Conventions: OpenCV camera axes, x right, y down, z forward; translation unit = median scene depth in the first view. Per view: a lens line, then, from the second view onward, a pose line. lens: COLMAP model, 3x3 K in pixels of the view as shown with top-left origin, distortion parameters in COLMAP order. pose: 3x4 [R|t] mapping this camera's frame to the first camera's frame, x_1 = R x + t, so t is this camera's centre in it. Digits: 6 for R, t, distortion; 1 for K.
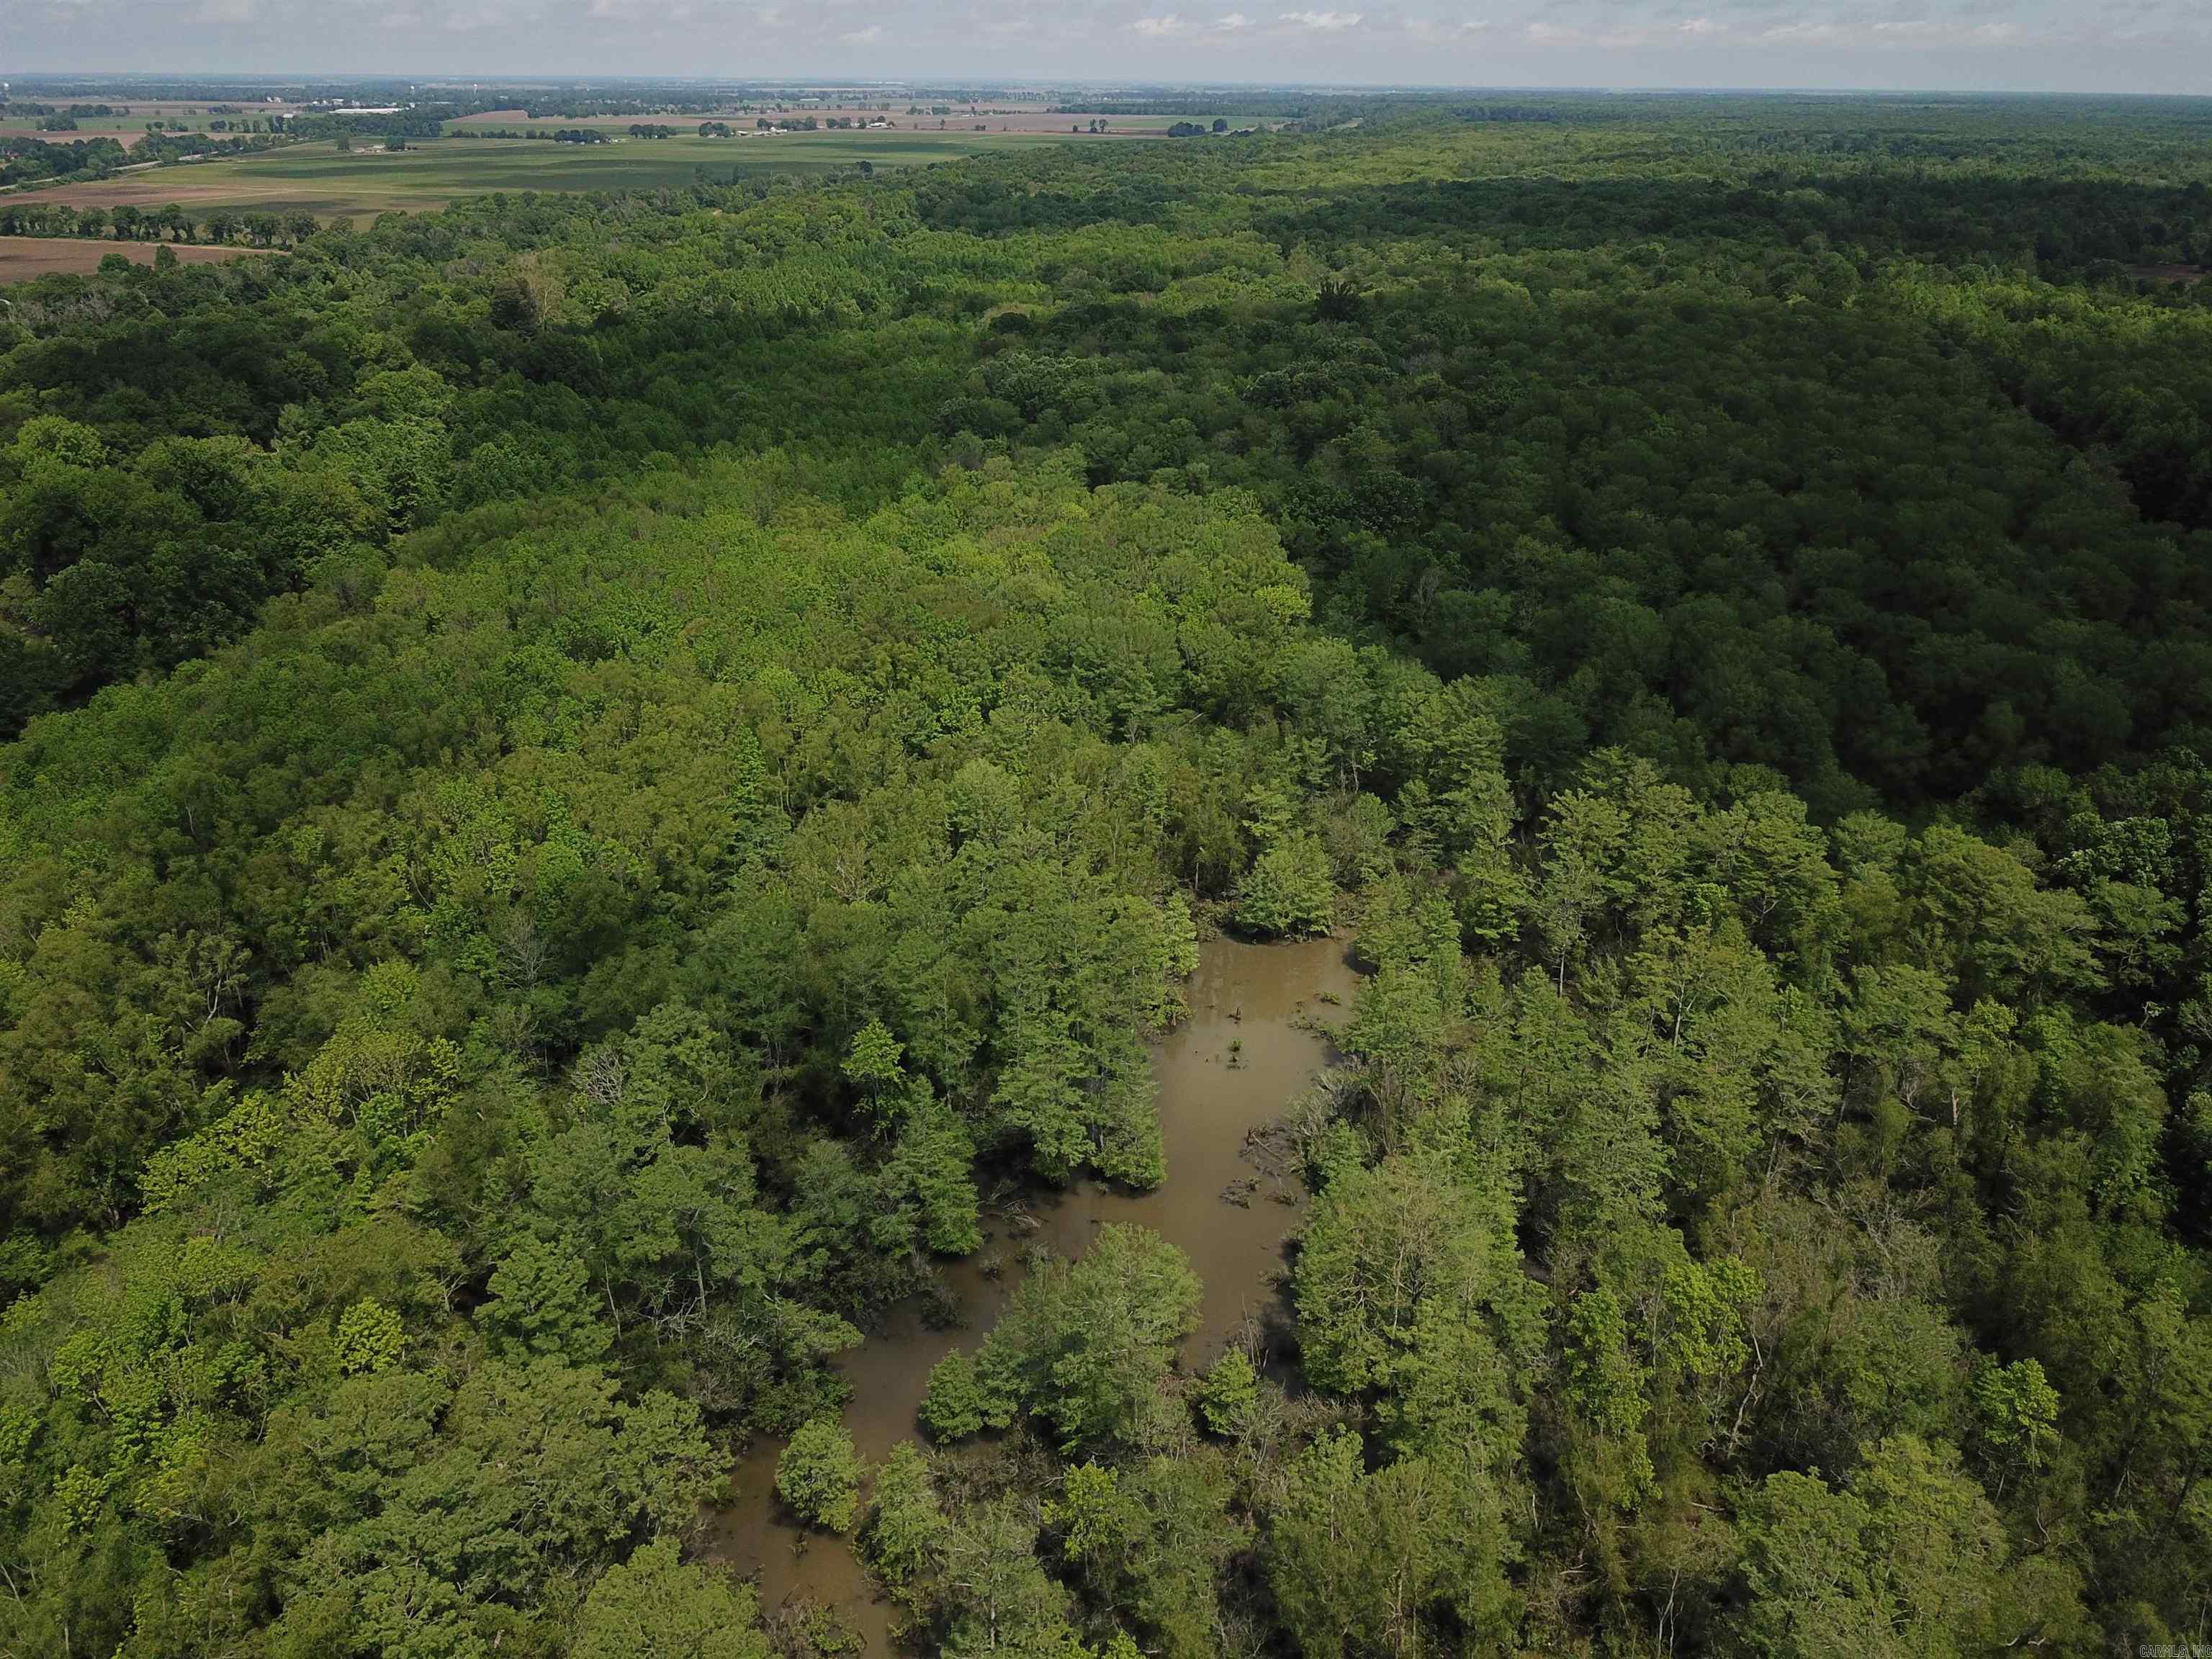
lens RADIAL K [[1682.8, 0, 1095.8], [0, 1682.8, 829.6], [0, 0, 1]] dist [-0.002032, 0.002164]
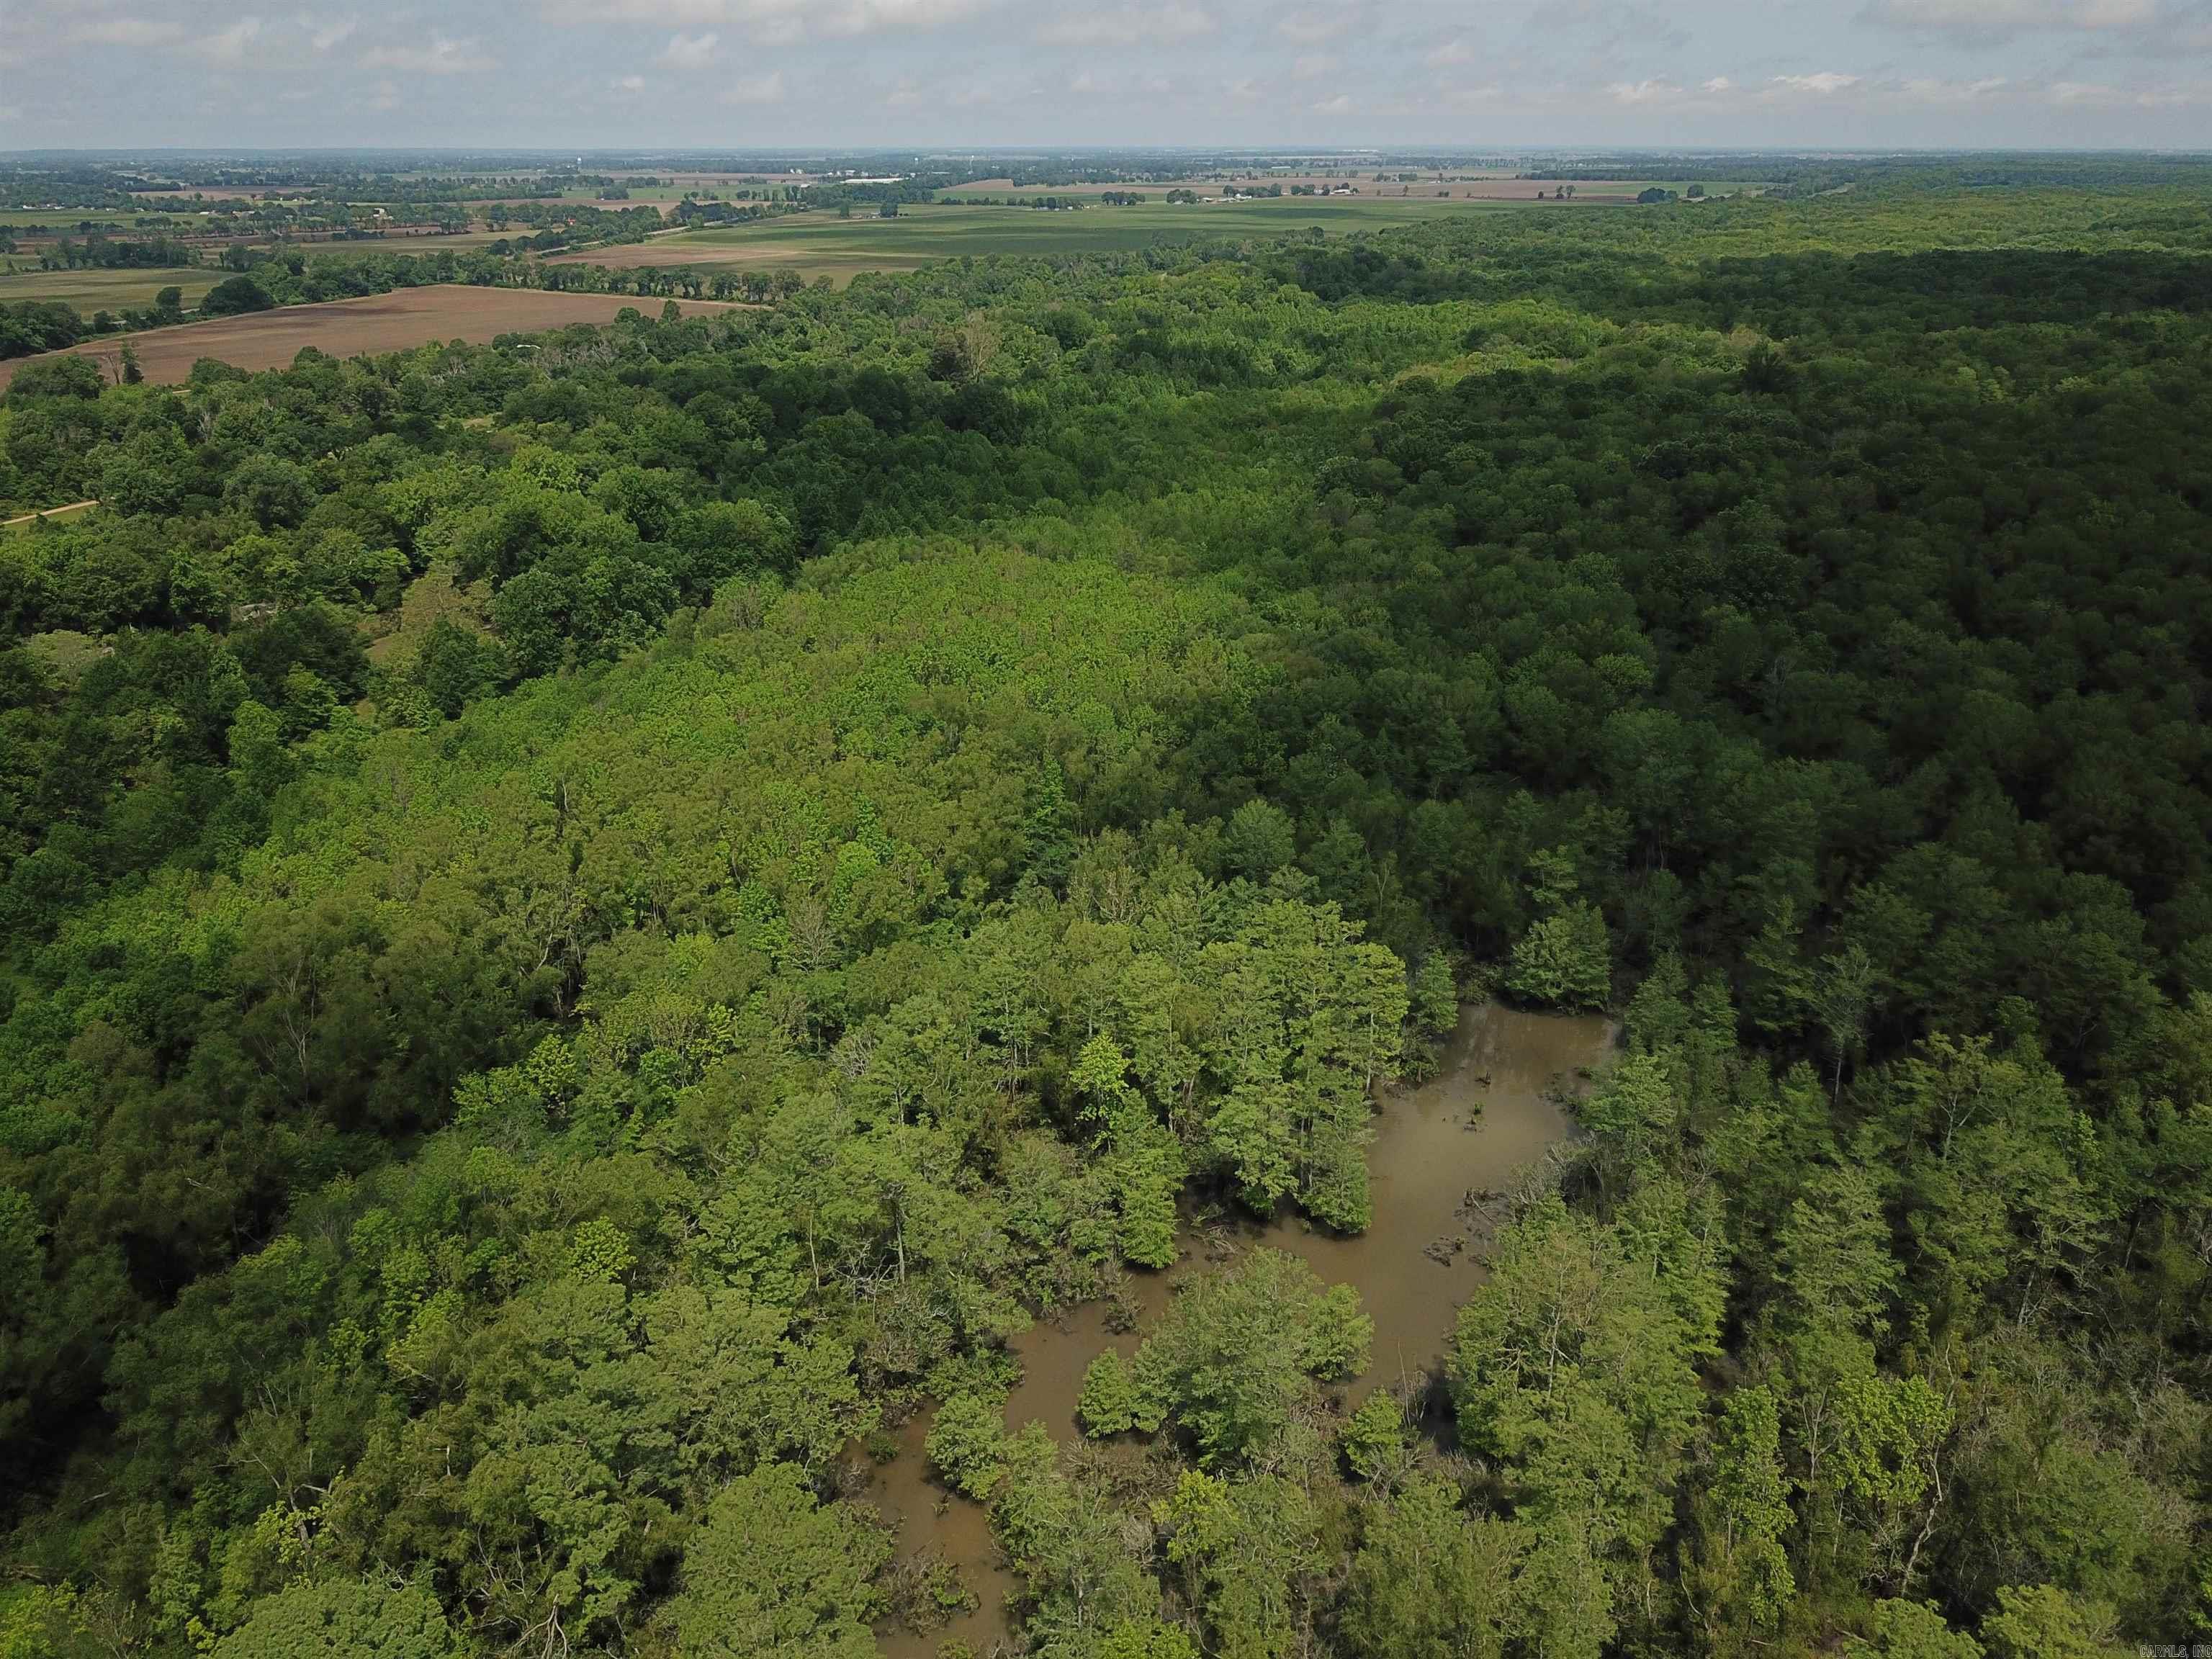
lens RADIAL K [[1682.8, 0, 1095.8], [0, 1682.8, 829.6], [0, 0, 1]] dist [-0.002032, 0.002164]
pose [[0.967813, 0.086051, -0.236504, 0.104677], [-0.094140, 0.995291, -0.023105, 0.012007], [0.233402, 0.044626, 0.971356, -0.023584]]
